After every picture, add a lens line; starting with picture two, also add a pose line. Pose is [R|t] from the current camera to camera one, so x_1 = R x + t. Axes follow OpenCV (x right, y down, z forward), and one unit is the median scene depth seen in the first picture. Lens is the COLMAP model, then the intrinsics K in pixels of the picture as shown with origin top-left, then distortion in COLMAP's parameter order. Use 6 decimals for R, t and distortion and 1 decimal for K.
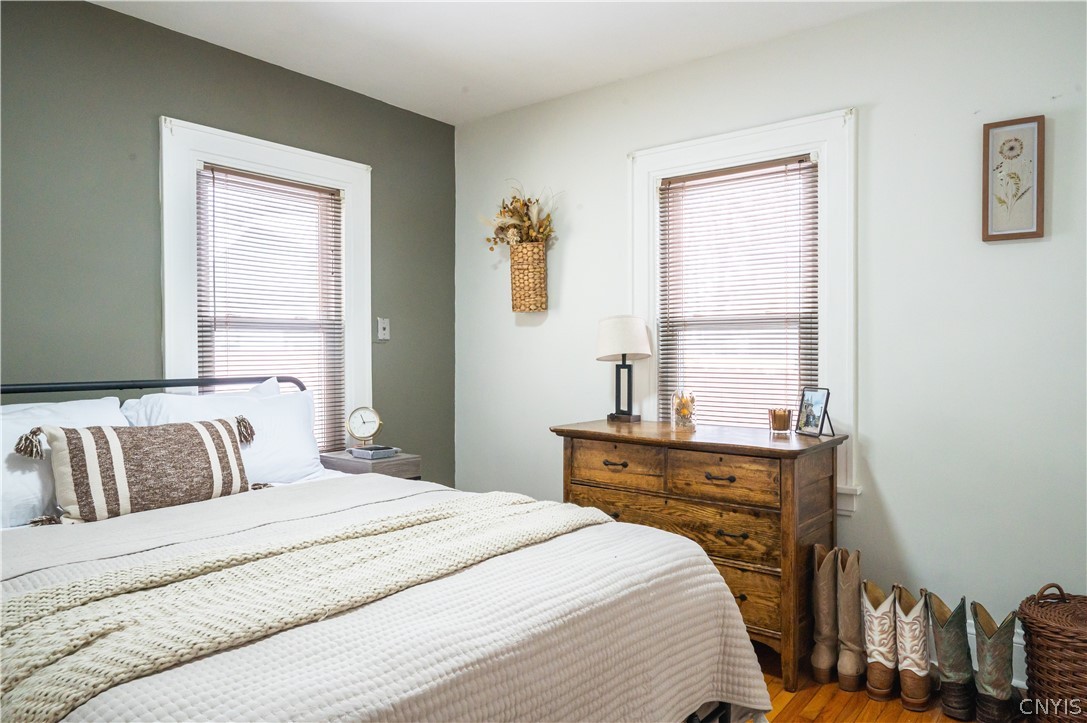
lens RADIAL K [[723.7, 0, 542.4], [0, 723.7, 359.6], [0, 0, 1]] dist [-0.009344, 0.002797]
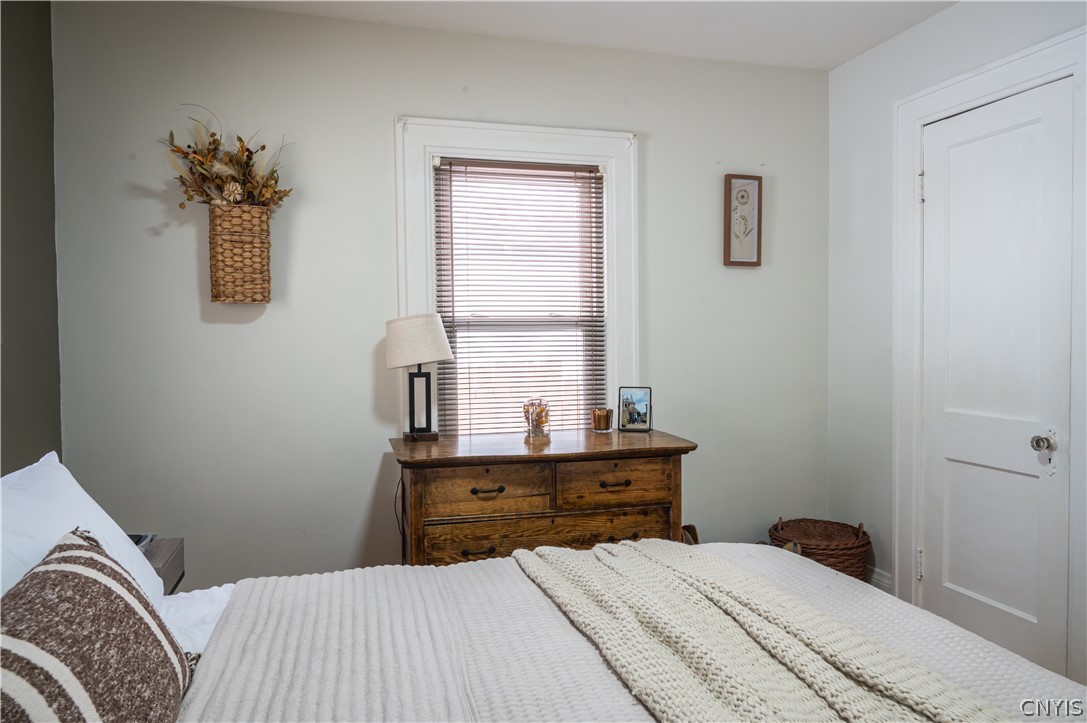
lens RADIAL K [[723.7, 0, 545.0], [0, 723.7, 360.7], [0, 0, 1]] dist [-0.009344, 0.002797]
pose [[0.576991, -0.029818, 0.816206, -0.559137], [0.018819, 0.999553, 0.023213, -0.027067], [-0.816534, 0.001966, 0.577294, 0.463281]]
